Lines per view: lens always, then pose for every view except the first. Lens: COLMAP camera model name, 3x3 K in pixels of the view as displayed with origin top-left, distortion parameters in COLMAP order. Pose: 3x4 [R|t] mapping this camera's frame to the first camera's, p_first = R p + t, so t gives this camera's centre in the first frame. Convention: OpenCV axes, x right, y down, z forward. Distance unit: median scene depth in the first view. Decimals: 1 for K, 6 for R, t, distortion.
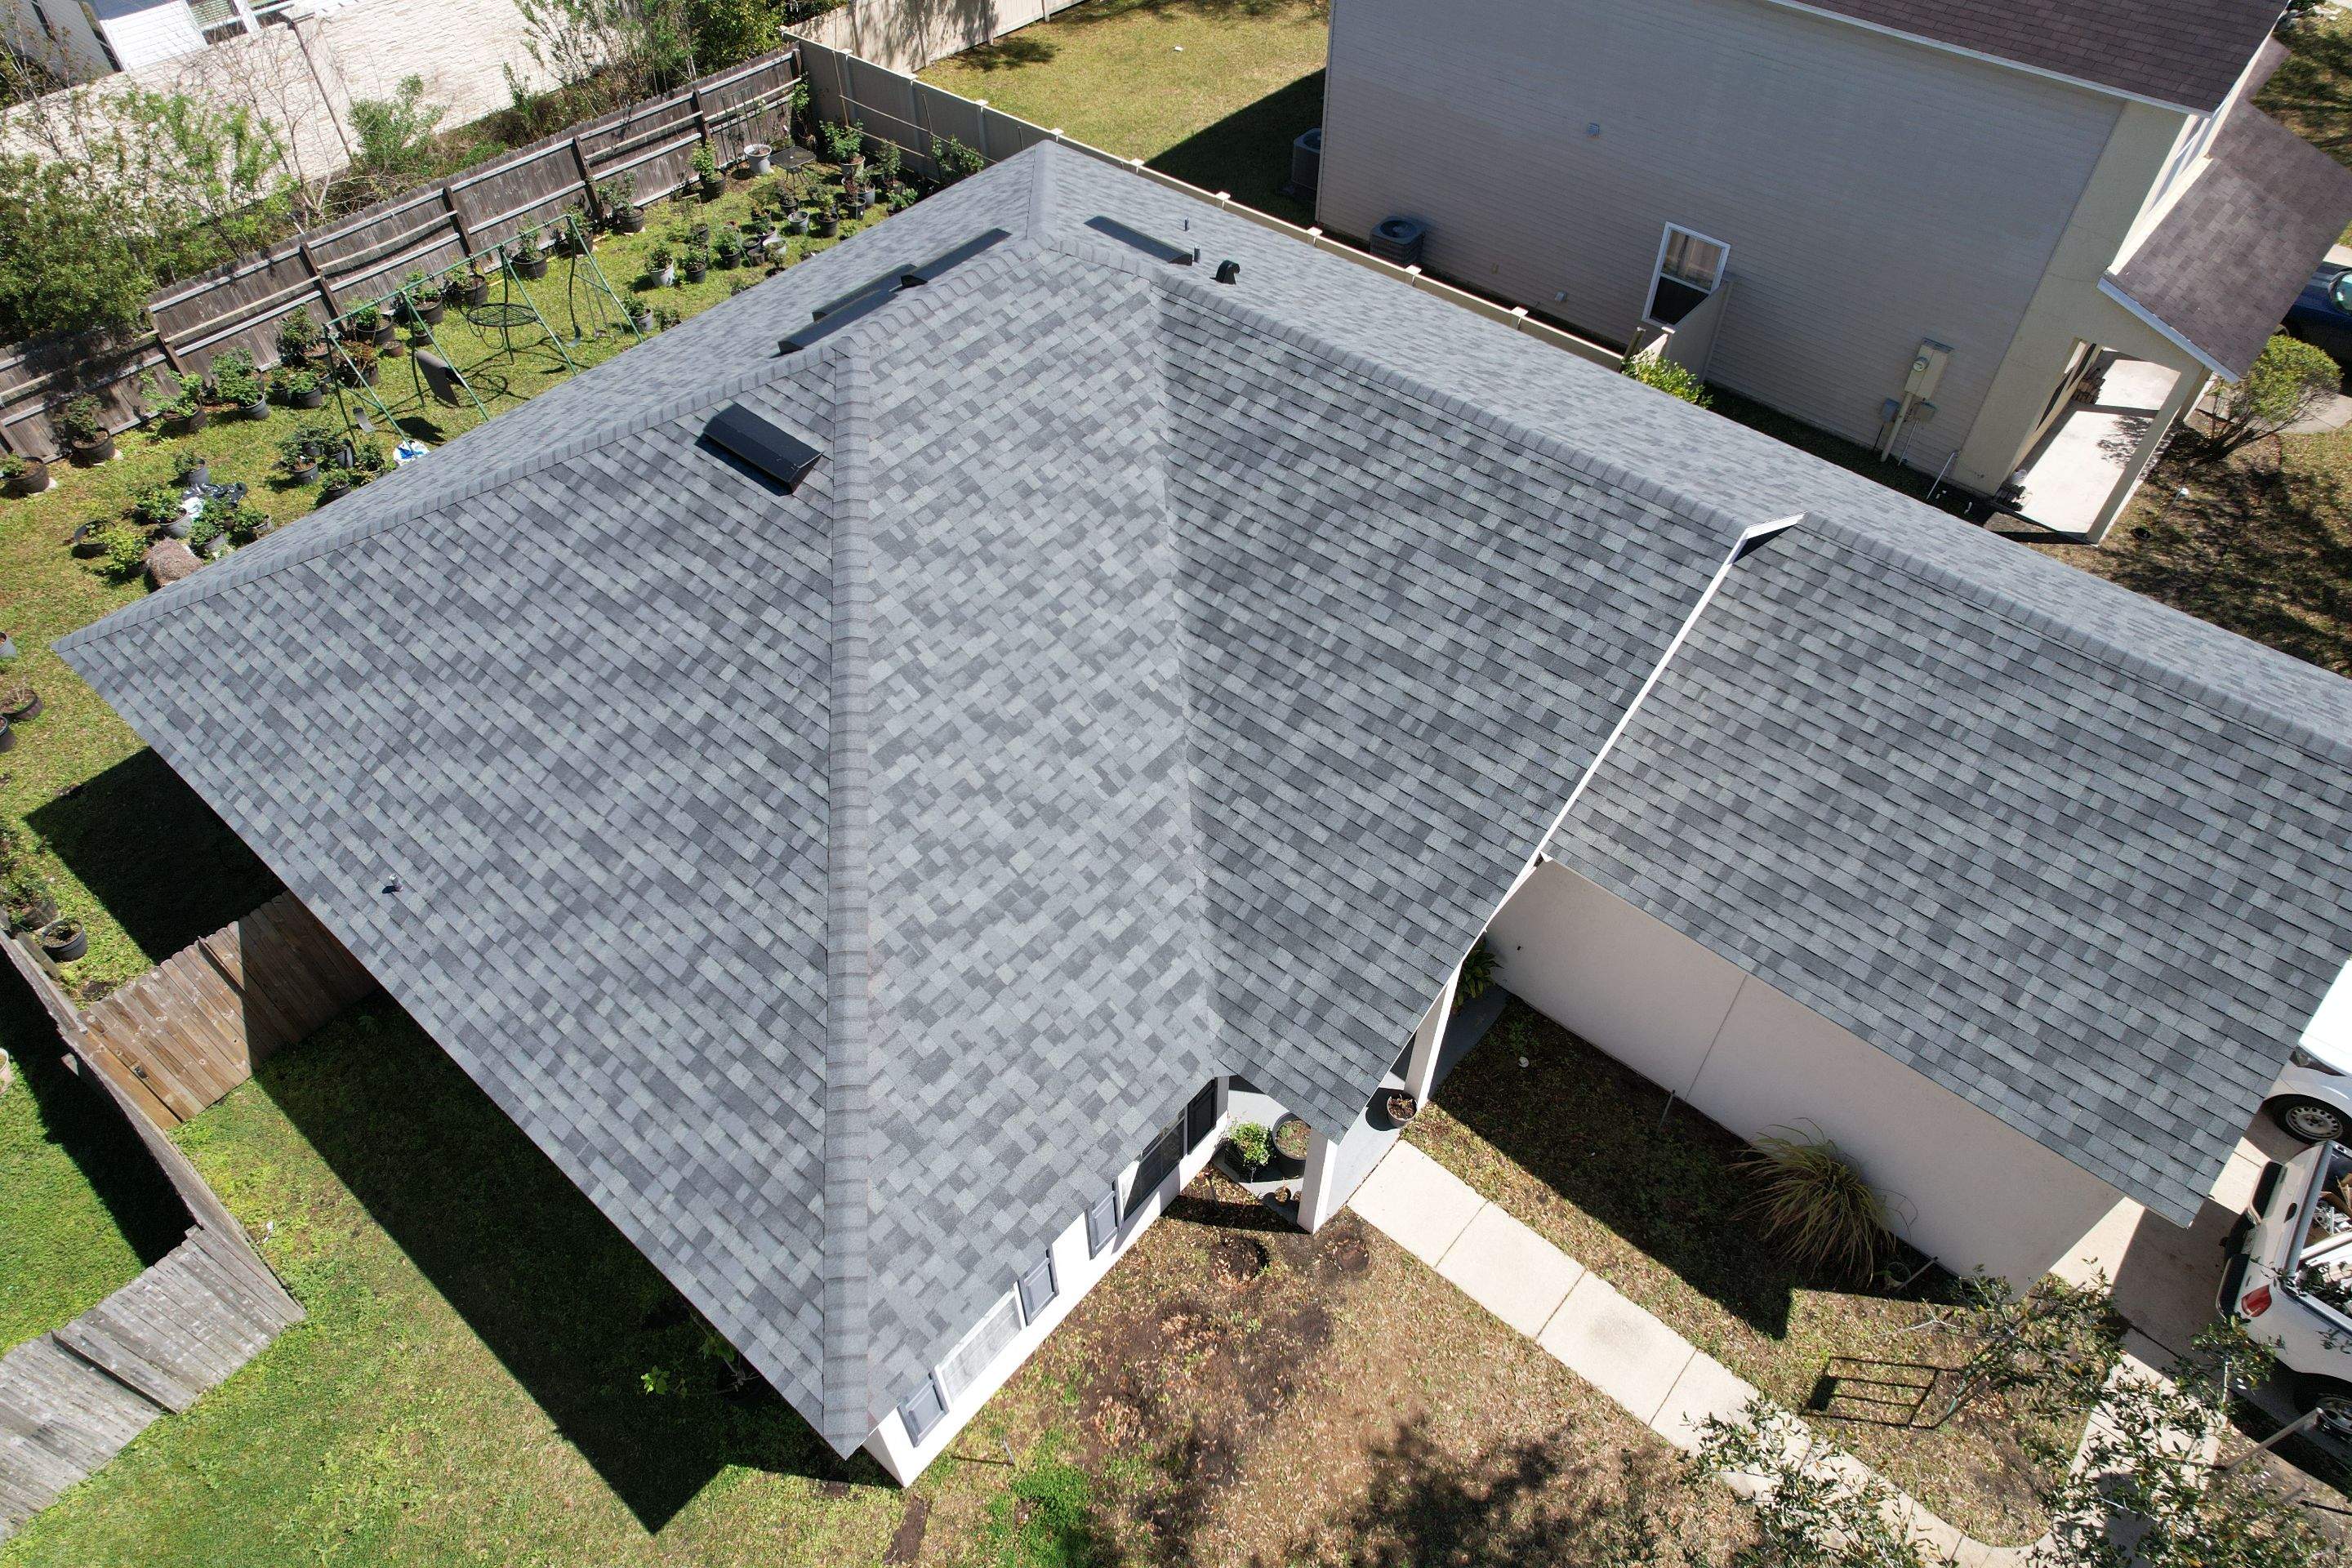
lens RADIAL K [[1482.7, 0, 1176.0], [0, 1482.7, 784.0], [0, 0, 1]] dist [-0.083056, 0.077443]
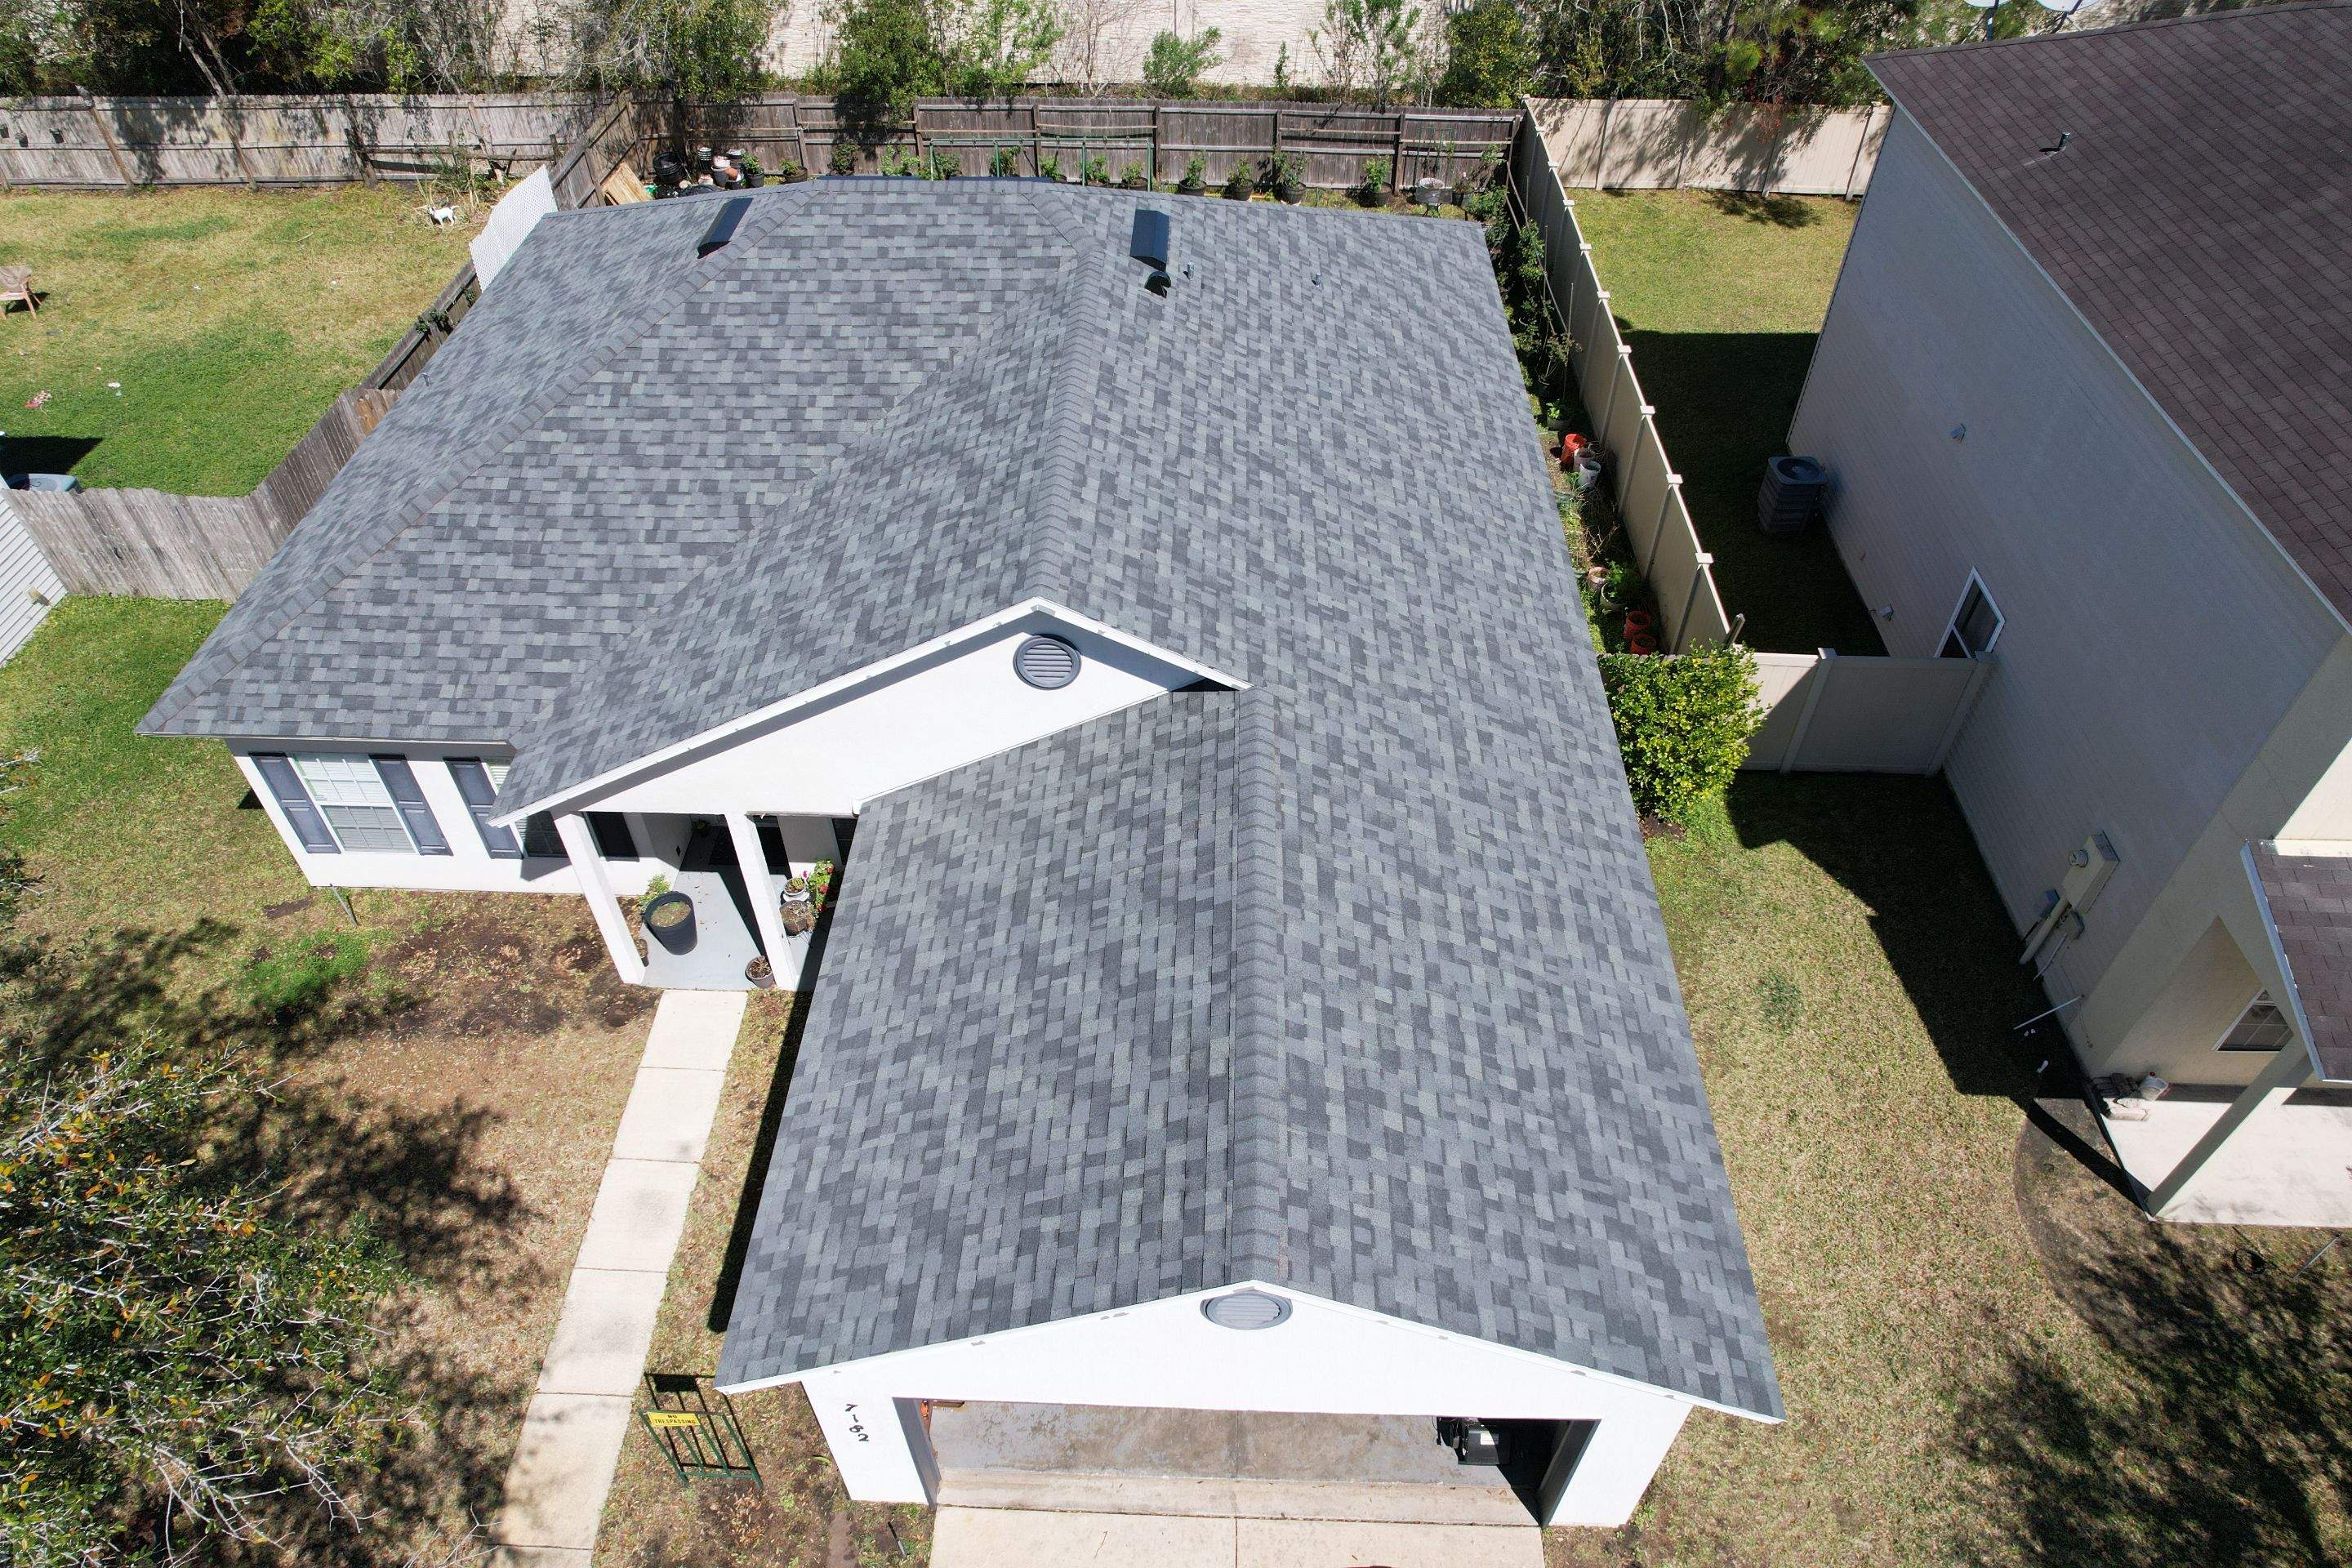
lens RADIAL K [[1472.7, 0, 1176.0], [0, 1472.7, 784.0], [0, 0, 1]] dist [-0.043074, 0.000523]
pose [[0.628381, 0.548640, -0.551481, 0.613014], [-0.584938, 0.800597, 0.129969, -0.149086], [0.512820, 0.240913, 0.824000, 0.159445]]
